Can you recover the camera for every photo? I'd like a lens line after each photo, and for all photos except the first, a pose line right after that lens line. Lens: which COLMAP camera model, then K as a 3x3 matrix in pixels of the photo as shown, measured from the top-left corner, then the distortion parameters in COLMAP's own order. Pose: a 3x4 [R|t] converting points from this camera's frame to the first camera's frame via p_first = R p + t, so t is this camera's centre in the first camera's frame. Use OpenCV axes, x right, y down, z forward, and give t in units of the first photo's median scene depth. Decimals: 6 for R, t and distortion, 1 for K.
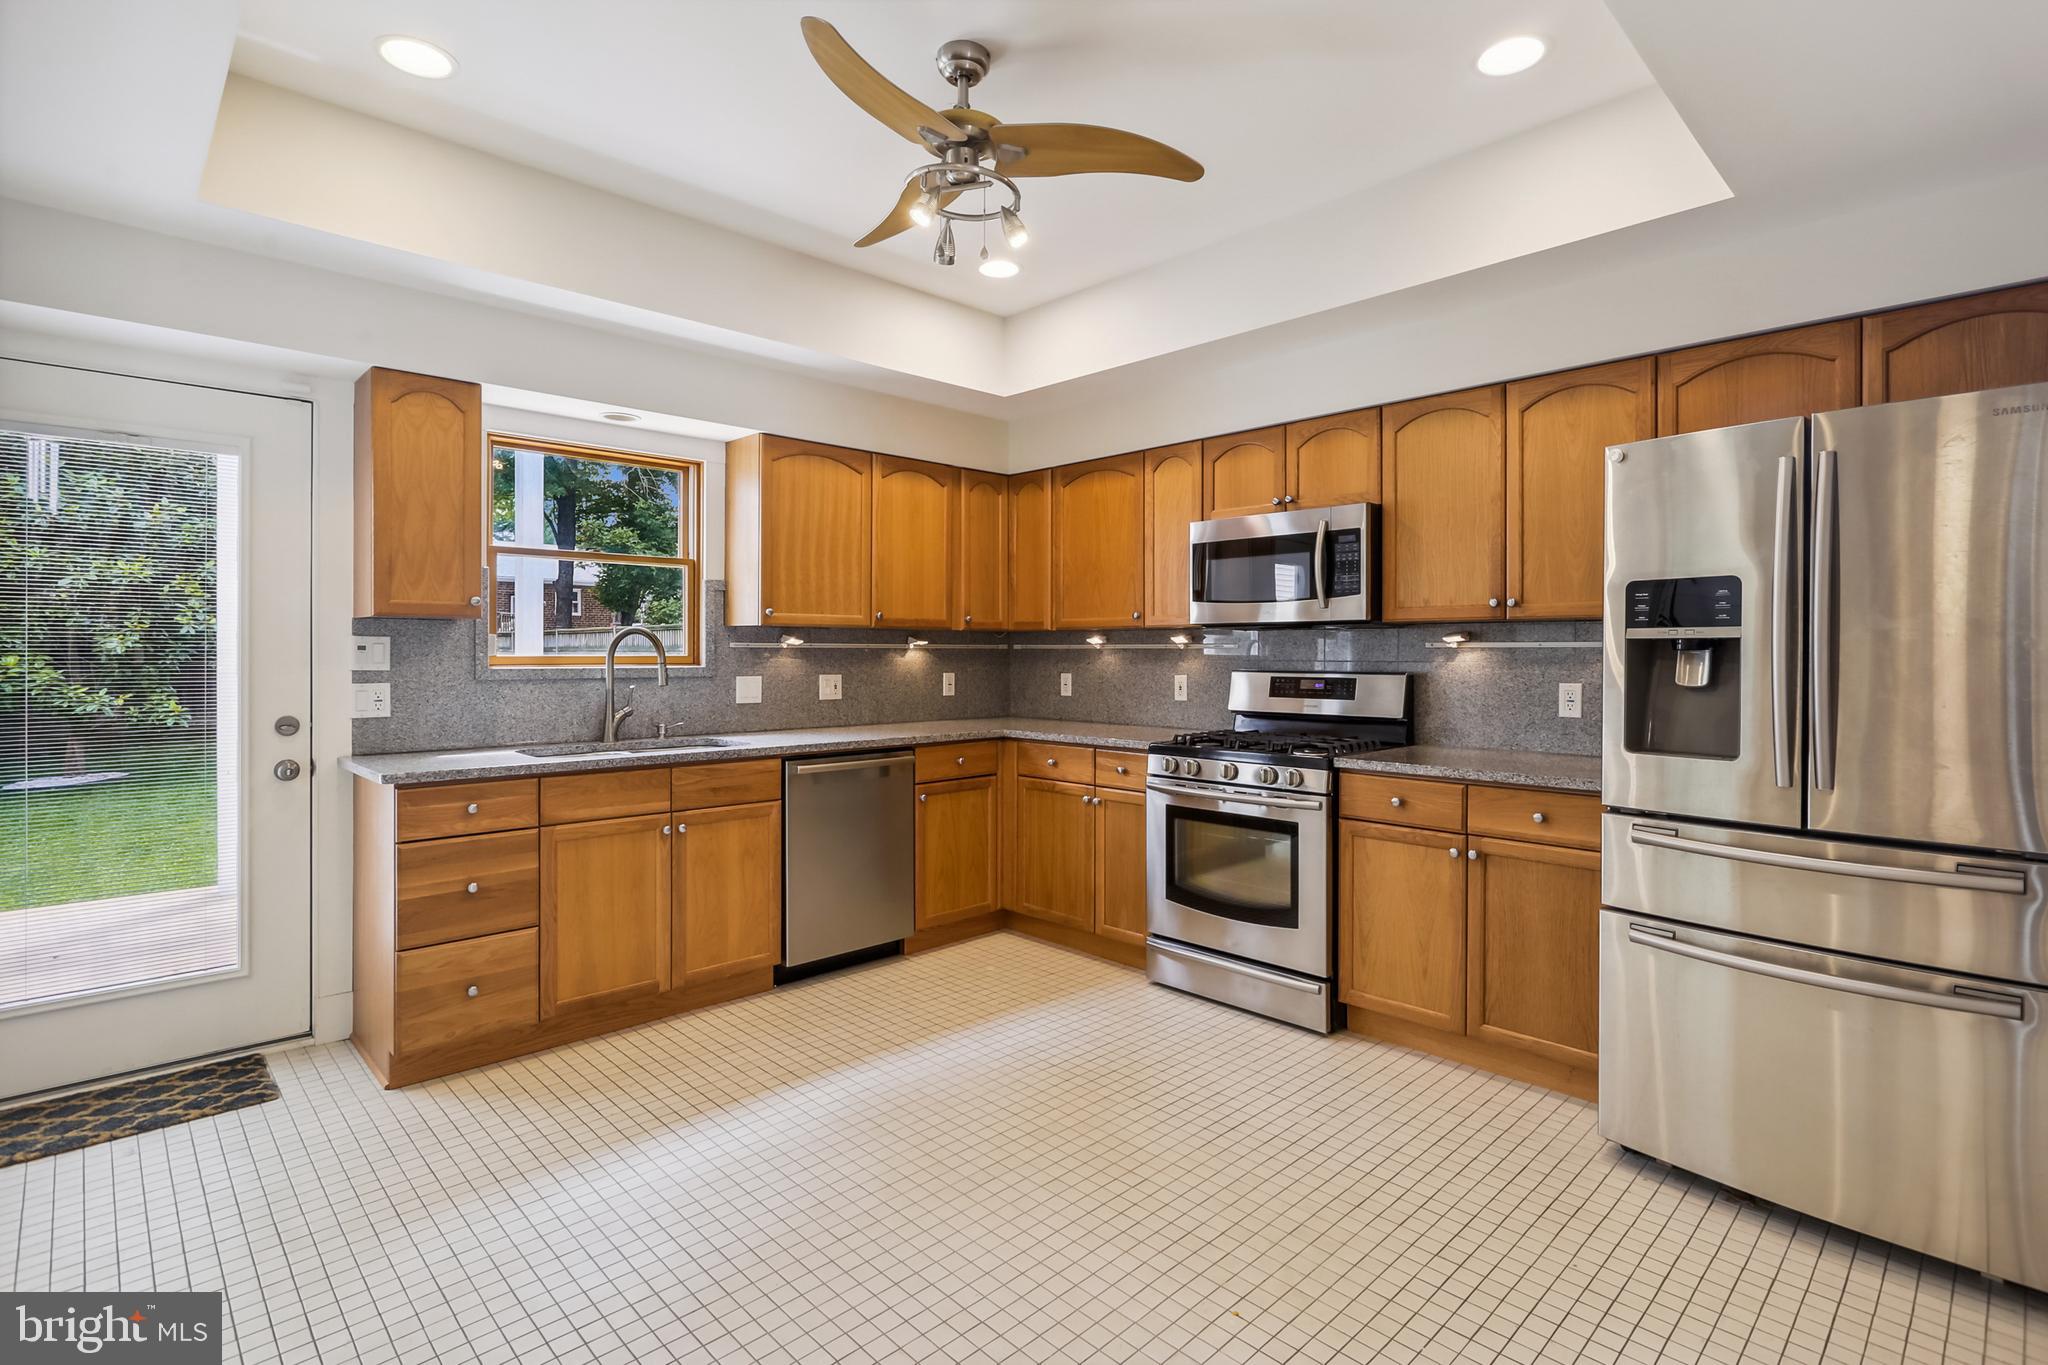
lens RADIAL K [[983.8, 0, 1021.9], [0, 983.8, 656.2], [0, 0, 1]] dist [-0.010552, 0.005405]
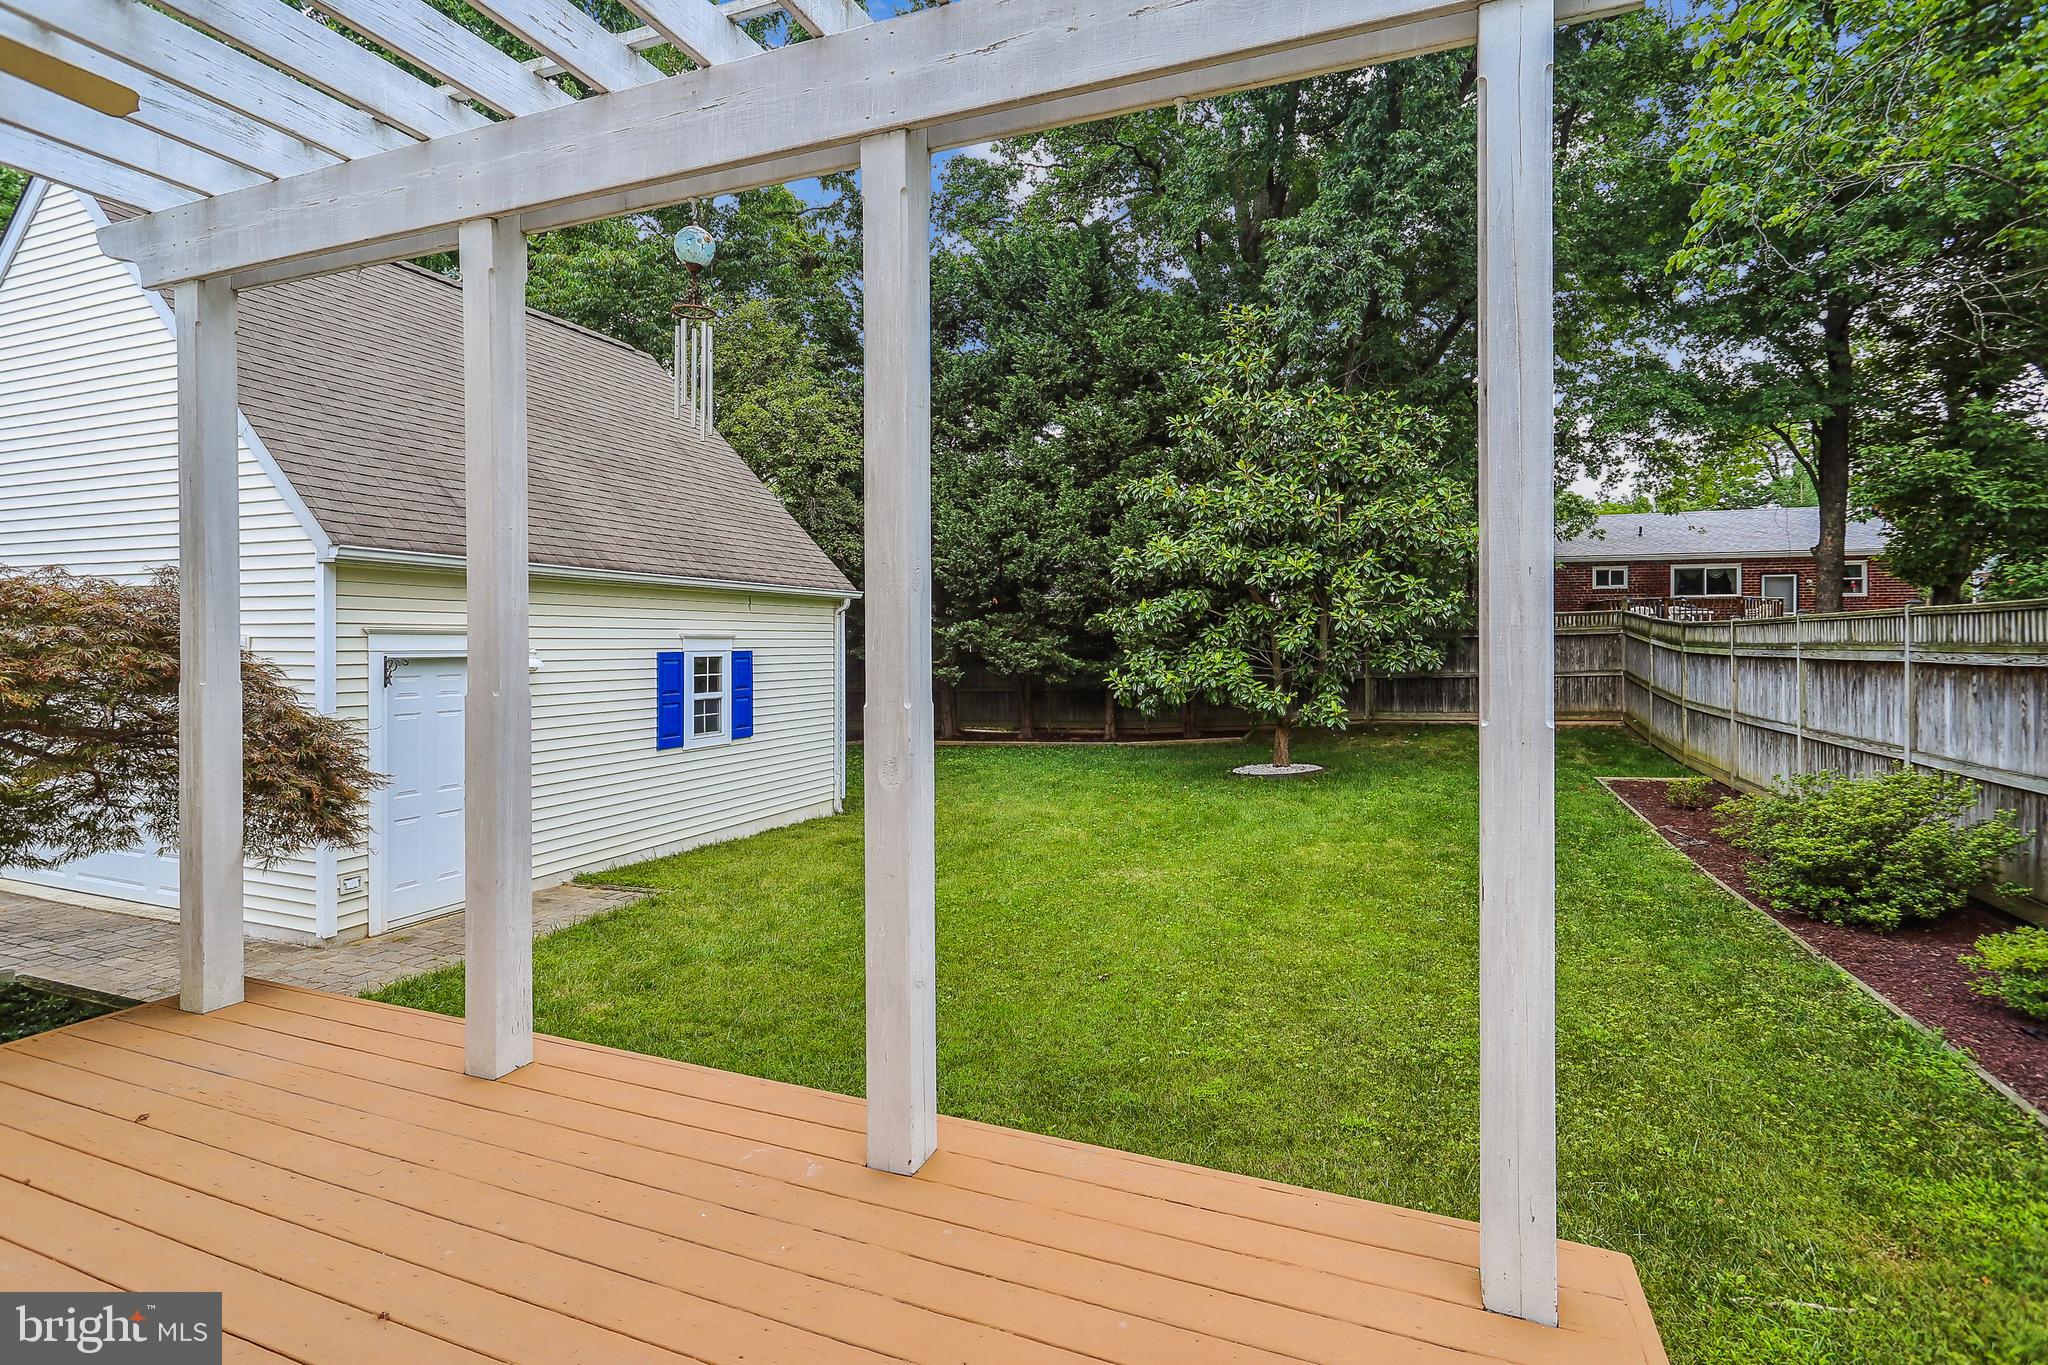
lens RADIAL K [[983.8, 0, 1025.1], [0, 983.8, 662.4], [0, 0, 1]] dist [-0.010552, 0.005405]
pose [[0.414463, 0.010389, -0.910007, -0.452625], [-0.003799, 0.999946, 0.009685, 0.000647], [0.910058, -0.000557, 0.414481, 1.216129]]
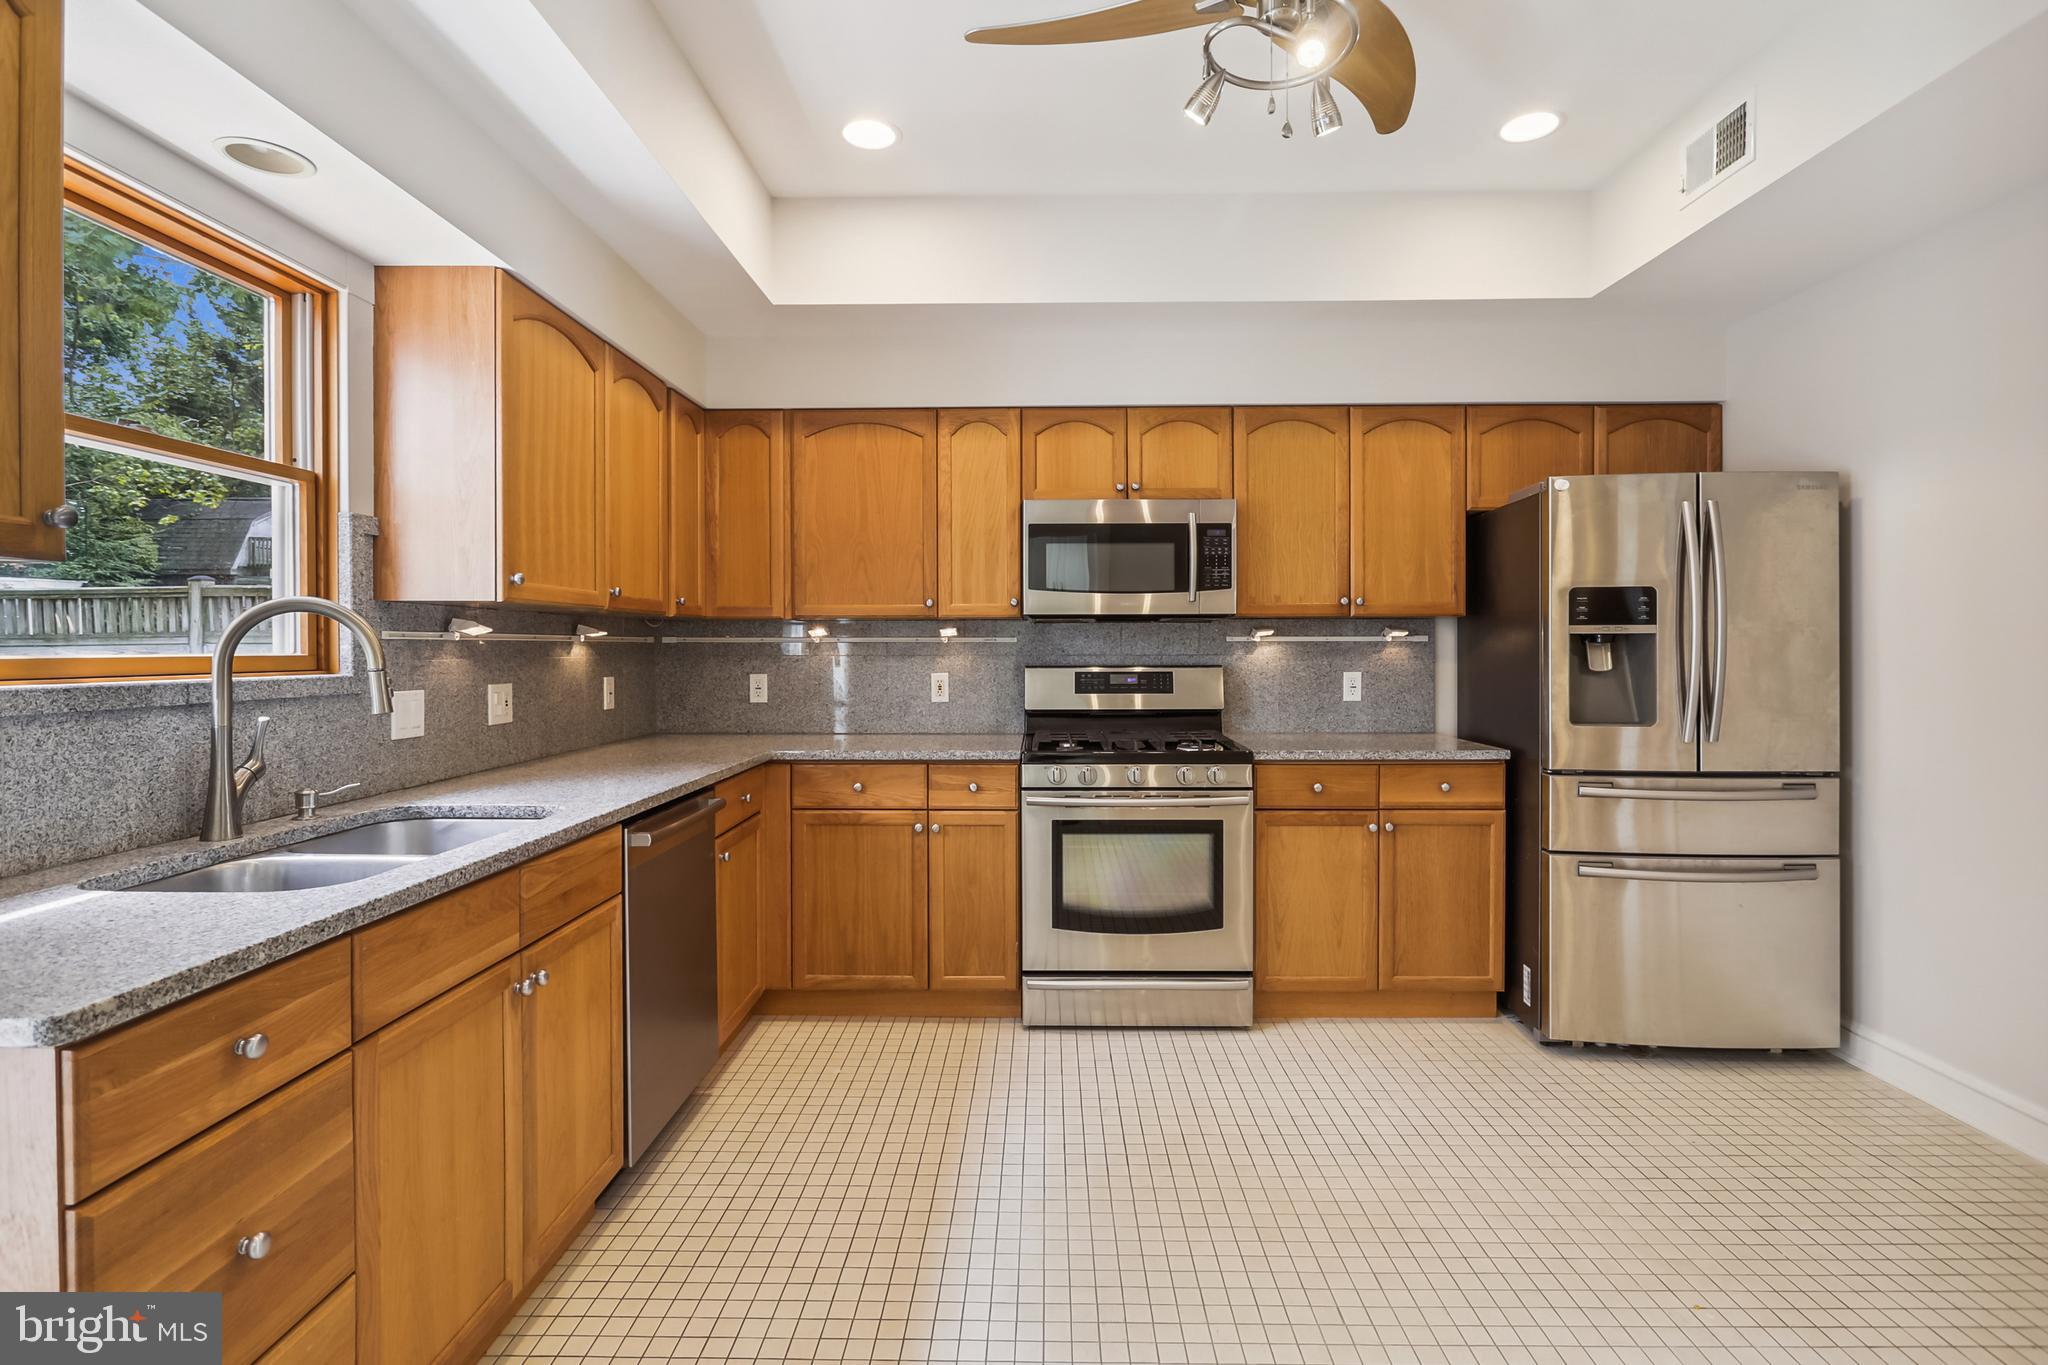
lens RADIAL K [[983.8, 0, 1022.7], [0, 983.8, 661.1], [0, 0, 1]] dist [-0.010552, 0.005405]
pose [[0.704875, -0.012409, 0.709223, -0.490486], [0.006260, 0.999917, 0.011274, -0.000799], [-0.709304, -0.003507, 0.704894, 0.402464]]
